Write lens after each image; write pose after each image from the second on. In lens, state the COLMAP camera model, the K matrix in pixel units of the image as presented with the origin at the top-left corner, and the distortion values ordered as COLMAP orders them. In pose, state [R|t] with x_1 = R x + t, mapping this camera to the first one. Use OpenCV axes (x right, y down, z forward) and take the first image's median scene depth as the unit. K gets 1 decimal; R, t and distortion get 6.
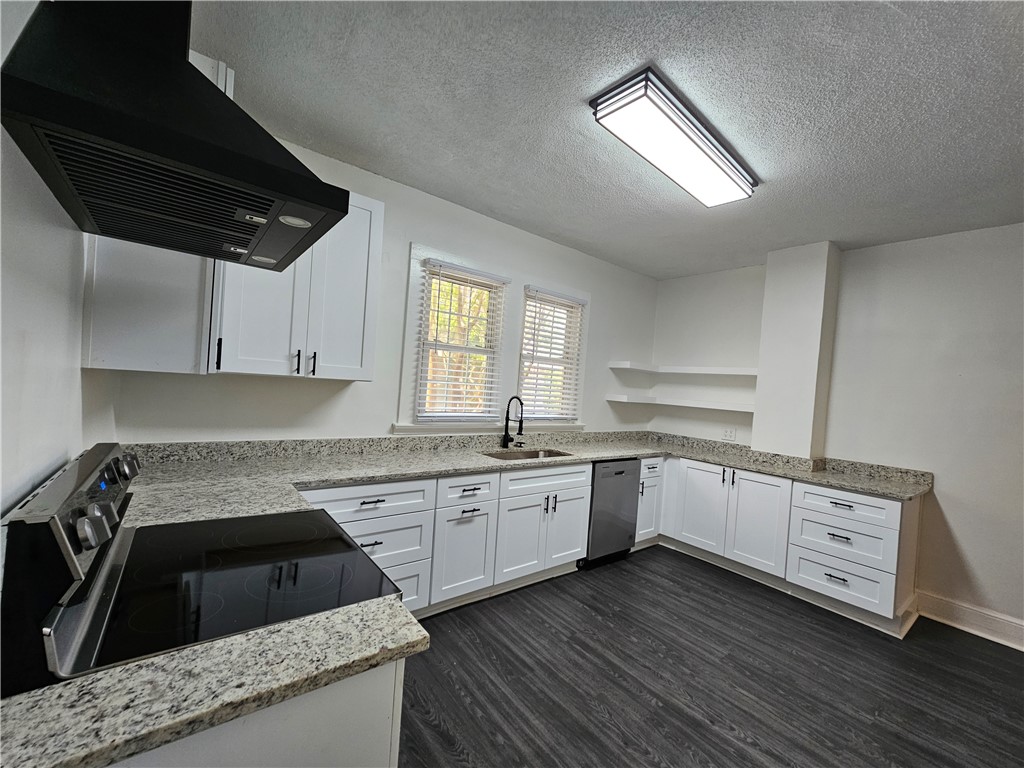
lens RADIAL K [[417.7, 0, 511.5], [0, 417.7, 388.8], [0, 0, 1]] dist [-0.000941, 0.001322]
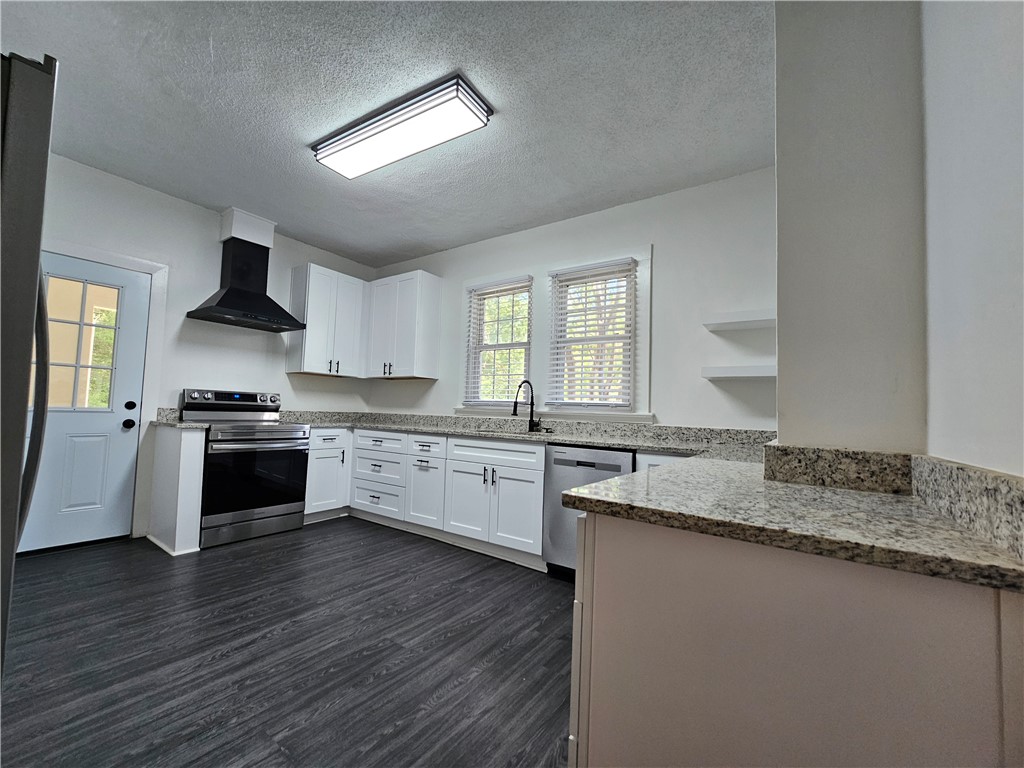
lens RADIAL K [[417.7, 0, 509.4], [0, 417.7, 387.8], [0, 0, 1]] dist [-0.000941, 0.001322]
pose [[0.288504, -0.112549, -0.950841, 1.214279], [-0.021924, 0.992030, -0.124077, 0.204539], [0.957228, 0.056643, 0.283737, 0.814993]]
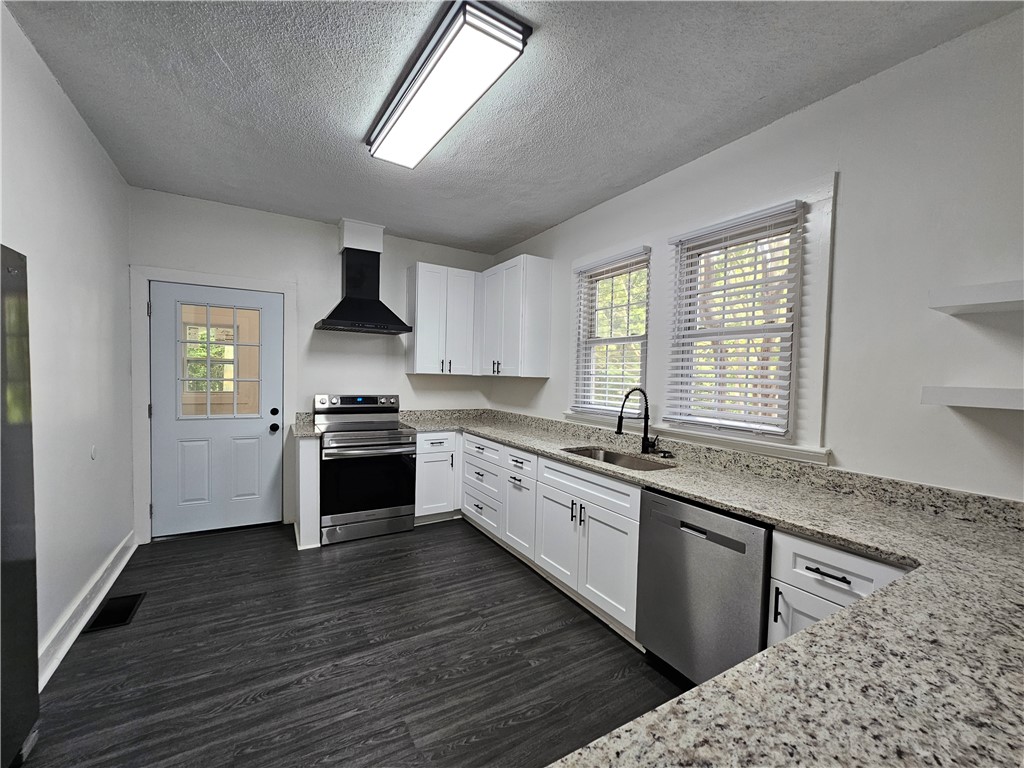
lens RADIAL K [[417.7, 0, 510.2], [0, 417.7, 389.9], [0, 0, 1]] dist [-0.000941, 0.001322]
pose [[-0.128242, -0.035401, -0.991111, 1.028967], [-0.042763, 0.998631, -0.030136, 0.069340], [0.990820, 0.038519, -0.129581, 1.057851]]
